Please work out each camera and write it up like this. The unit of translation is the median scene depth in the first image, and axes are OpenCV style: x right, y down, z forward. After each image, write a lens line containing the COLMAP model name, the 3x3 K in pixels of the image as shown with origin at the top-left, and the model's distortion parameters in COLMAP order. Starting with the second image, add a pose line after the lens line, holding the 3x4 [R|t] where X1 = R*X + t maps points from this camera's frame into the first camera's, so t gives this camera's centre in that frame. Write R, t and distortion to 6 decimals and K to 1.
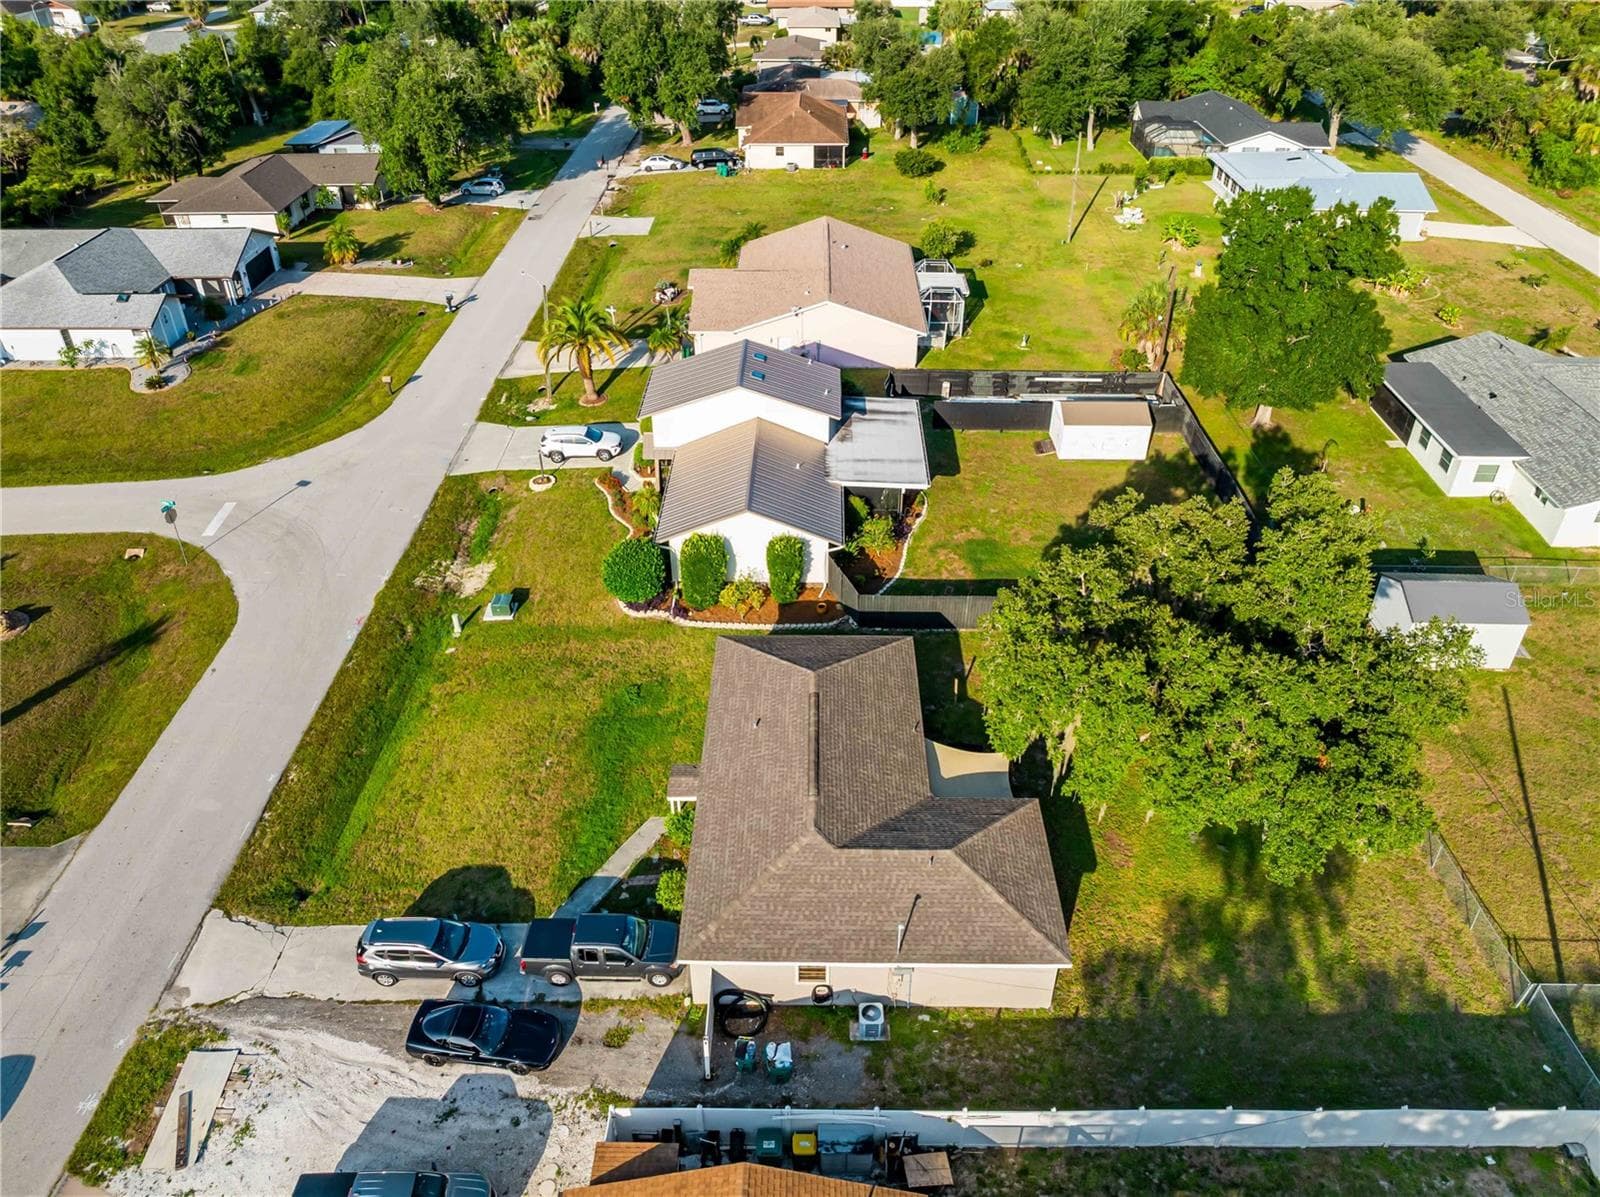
lens RADIAL K [[1125.3, 0, 799.2], [0, 1125.3, 589.9], [0, 0, 1]] dist [-0.038546, 0.002710]
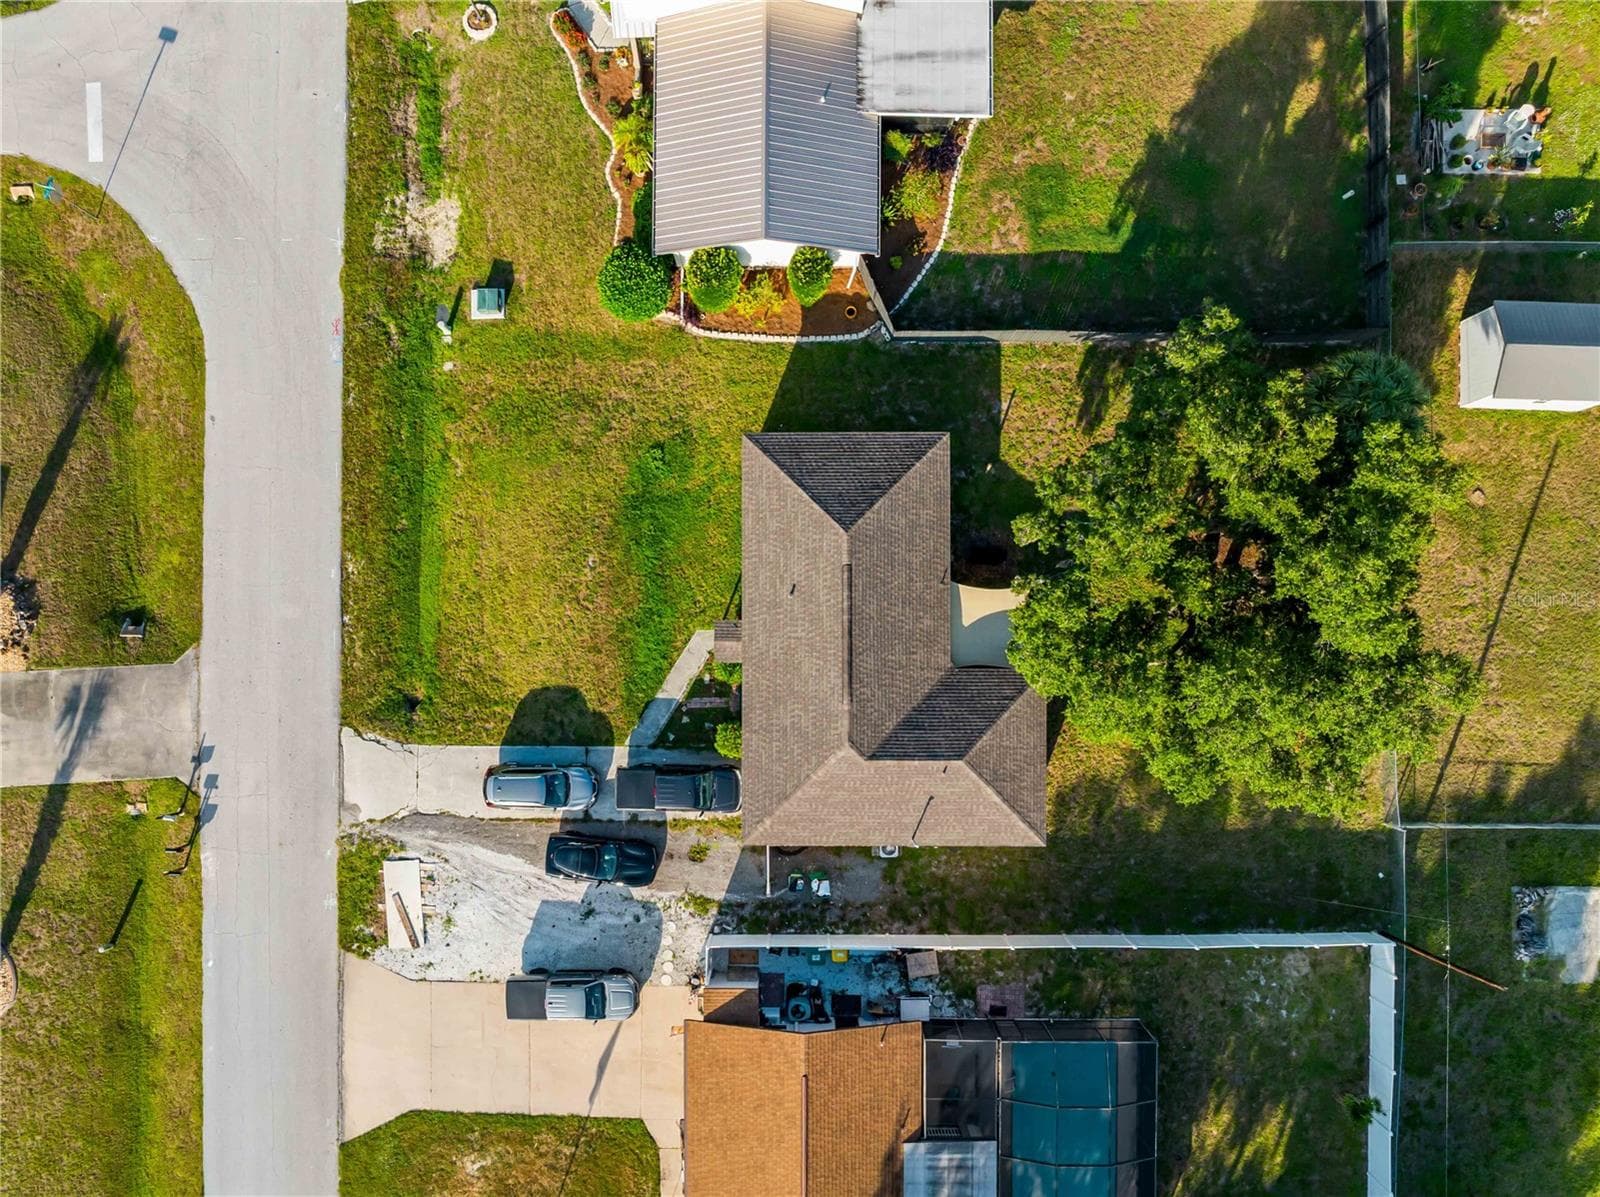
lens RADIAL K [[1182.0, 0, 775.7], [0, 1182.0, 612.1], [0, 0, 1]] dist [-0.042133, 0.009155]
pose [[0.999718, -0.015663, -0.017868, -0.028703], [0.023664, 0.588277, 0.808313, -0.651903], [-0.002149, -0.808508, 0.588481, 0.284341]]
